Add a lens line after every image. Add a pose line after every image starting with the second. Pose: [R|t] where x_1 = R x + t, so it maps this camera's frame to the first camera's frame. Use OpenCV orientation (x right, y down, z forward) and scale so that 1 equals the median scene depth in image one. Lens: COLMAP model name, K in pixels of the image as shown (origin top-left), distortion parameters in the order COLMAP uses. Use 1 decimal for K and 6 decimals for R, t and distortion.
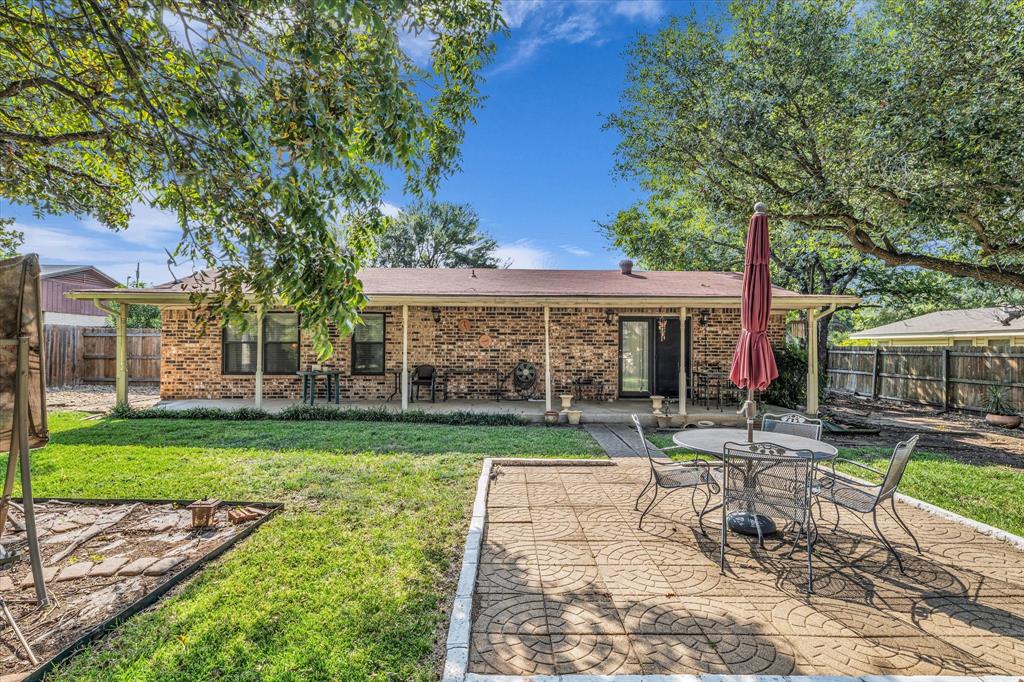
lens RADIAL K [[489.4, 0, 512.0], [0, 489.4, 341.0], [0, 0, 1]] dist [-0.000427, -0.000219]
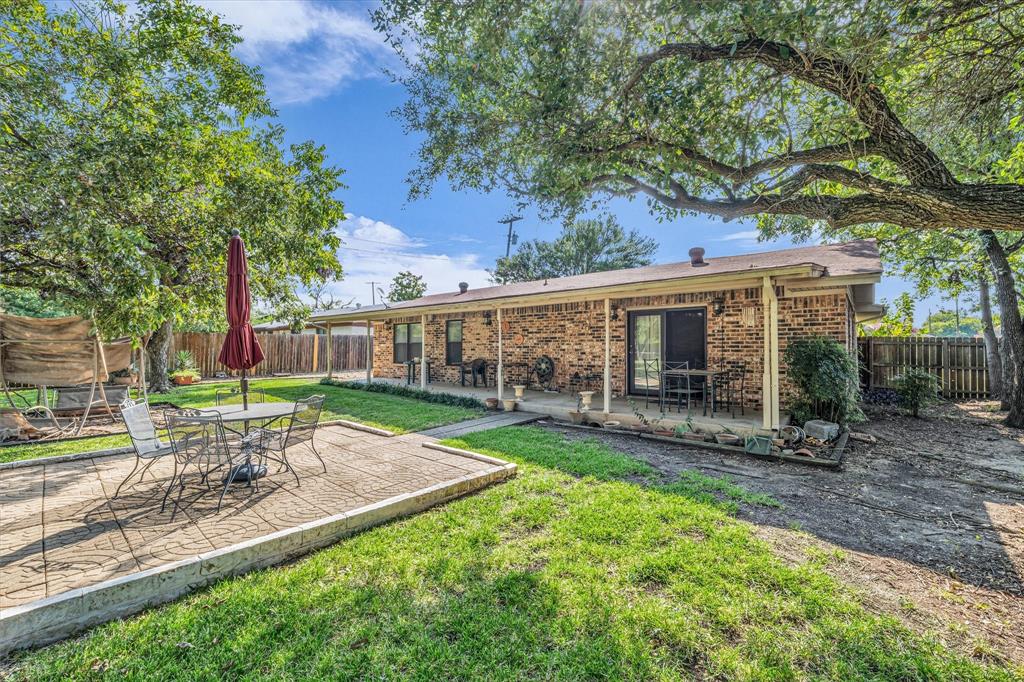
lens RADIAL K [[423.0, 0, 512.0], [0, 423.0, 341.0], [0, 0, 1]] dist [-0.001471, -0.000078]
pose [[0.731310, -0.017755, -0.681814, 0.639154], [0.014820, 0.999839, -0.010140, 0.014580], [0.681884, -0.002689, 0.731455, 0.233063]]
